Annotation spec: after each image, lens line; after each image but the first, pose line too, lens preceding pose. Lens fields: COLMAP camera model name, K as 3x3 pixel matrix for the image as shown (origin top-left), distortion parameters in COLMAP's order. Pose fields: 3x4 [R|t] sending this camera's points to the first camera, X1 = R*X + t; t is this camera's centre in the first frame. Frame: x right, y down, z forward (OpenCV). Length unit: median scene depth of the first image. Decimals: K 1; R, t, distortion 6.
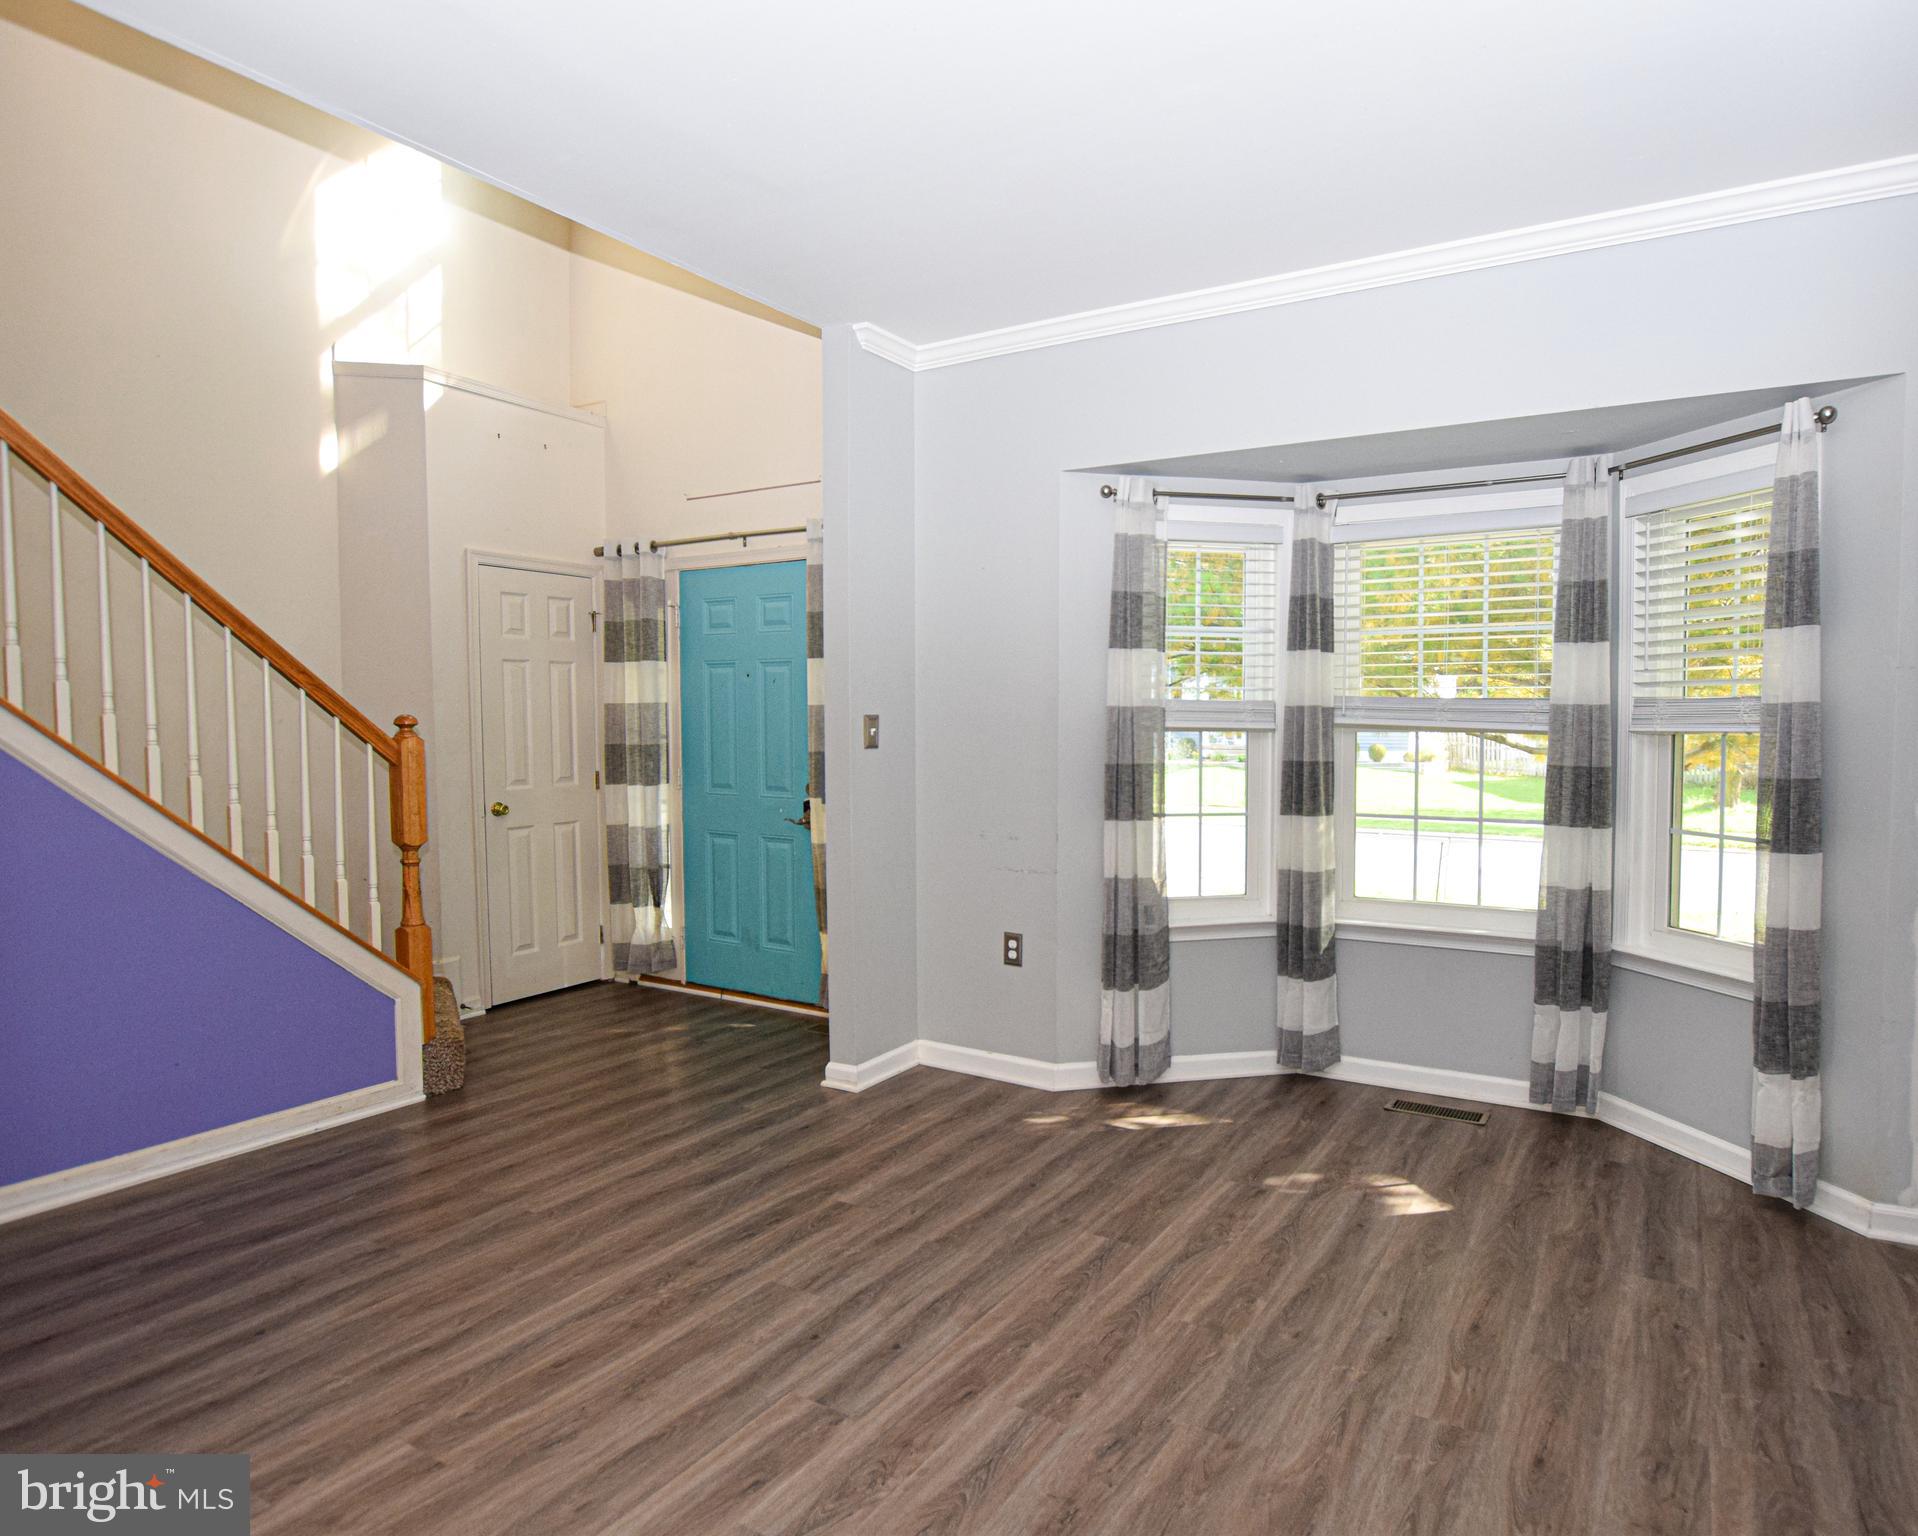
lens RADIAL K [[1219.6, 0, 962.8], [0, 1219.6, 768.0], [0, 0, 1]] dist [0.003351, -0.000596]
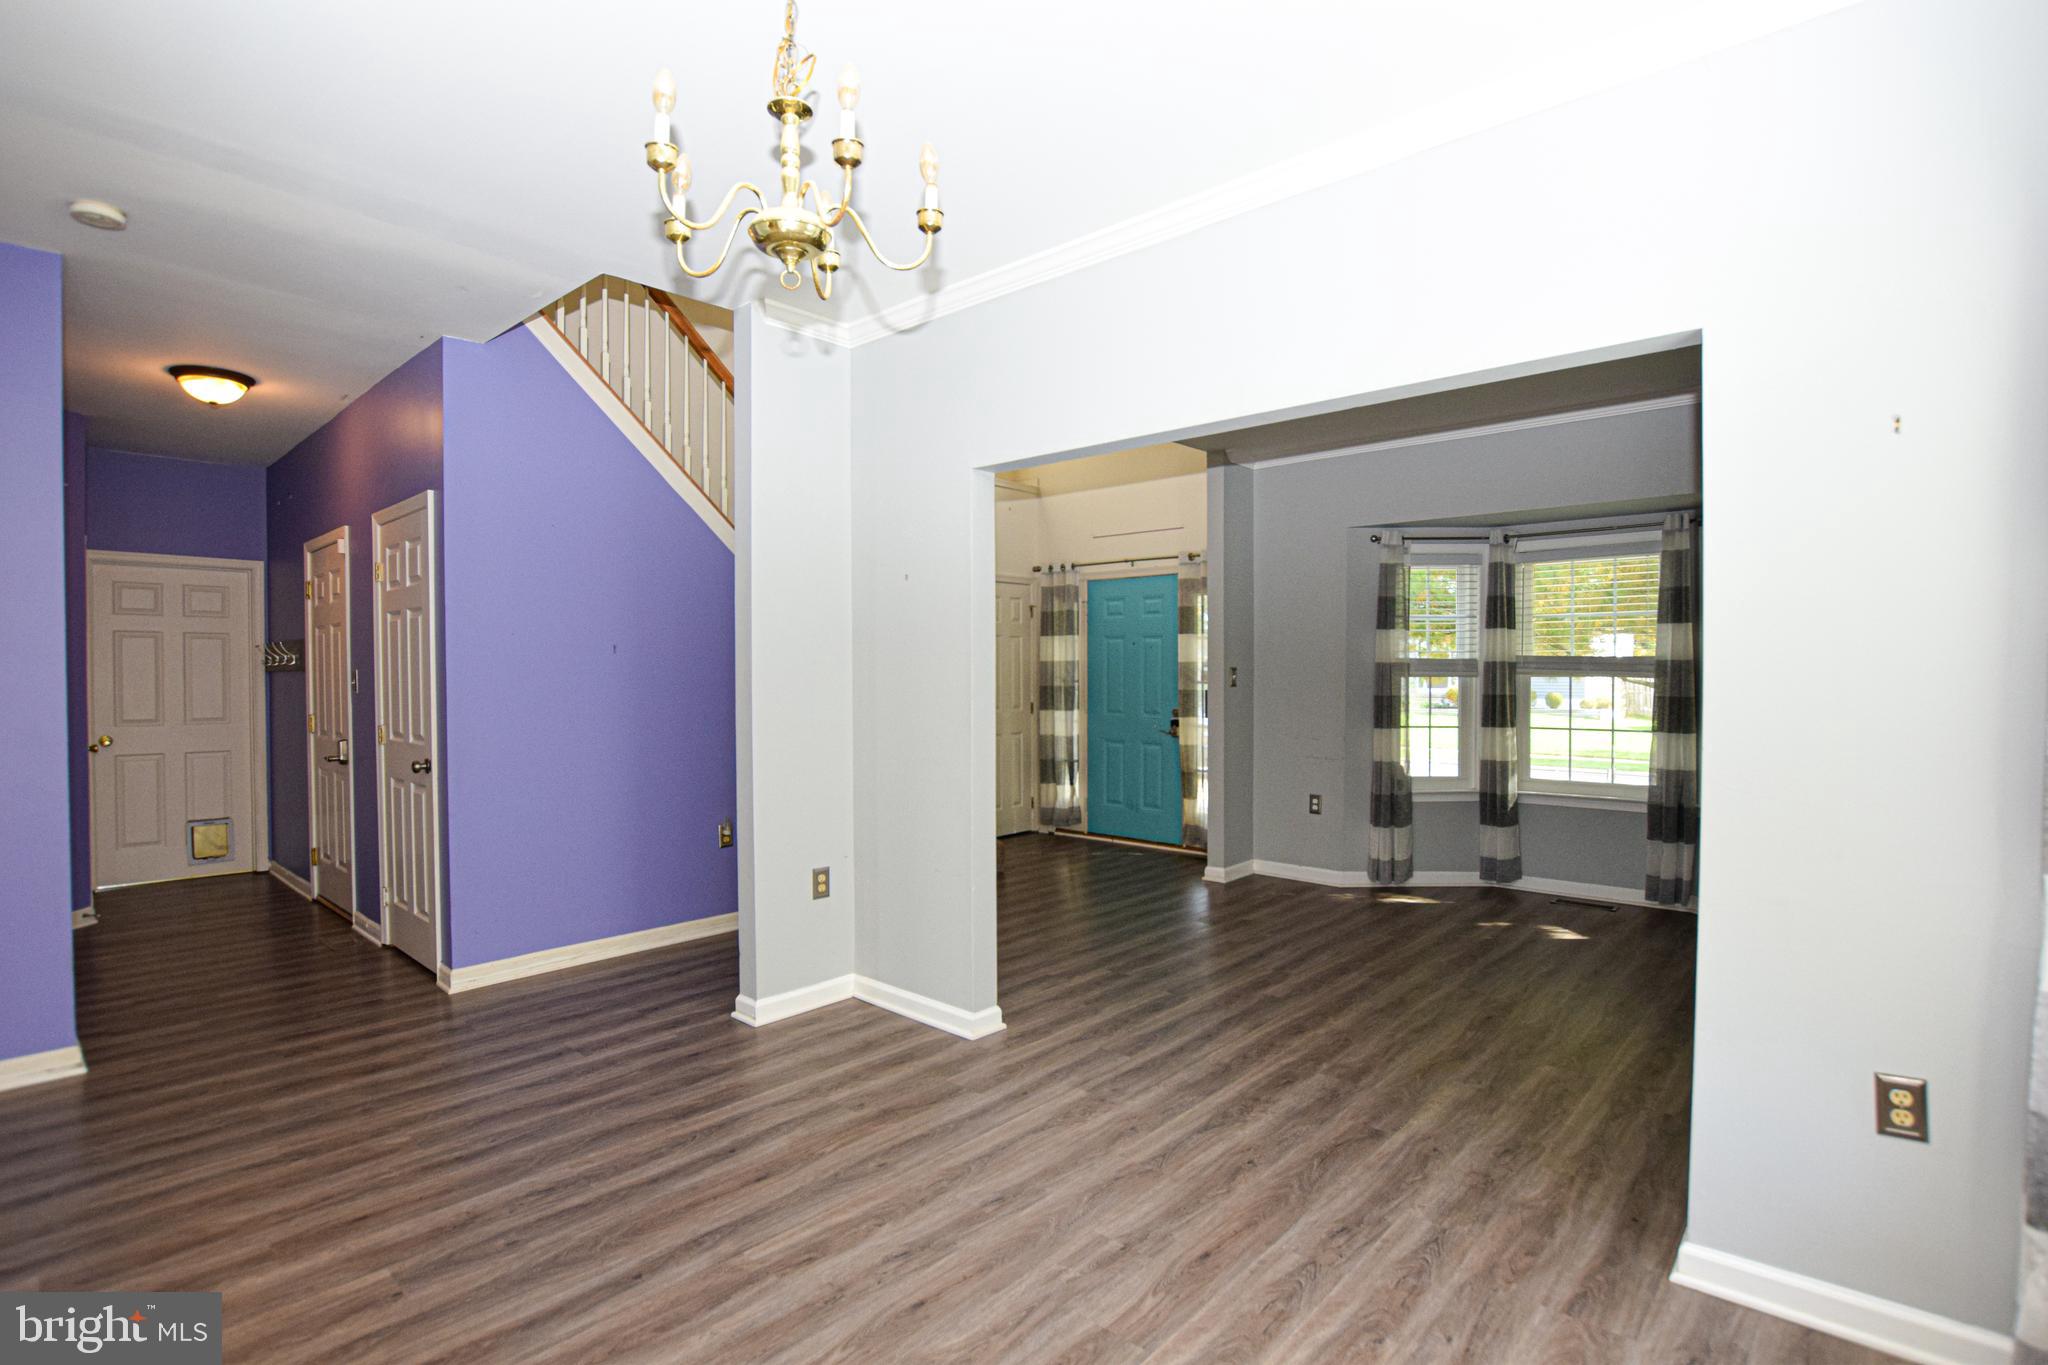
lens RADIAL K [[966.1, 0, 1018.5], [0, 966.1, 689.2], [0, 0, 1]] dist [-0.004321, 0.000174]
pose [[0.984412, 0.000962, -0.175874, -0.128596], [-0.004814, 0.999758, -0.021474, 0.018455], [0.175810, 0.021986, 0.984179, -0.403664]]
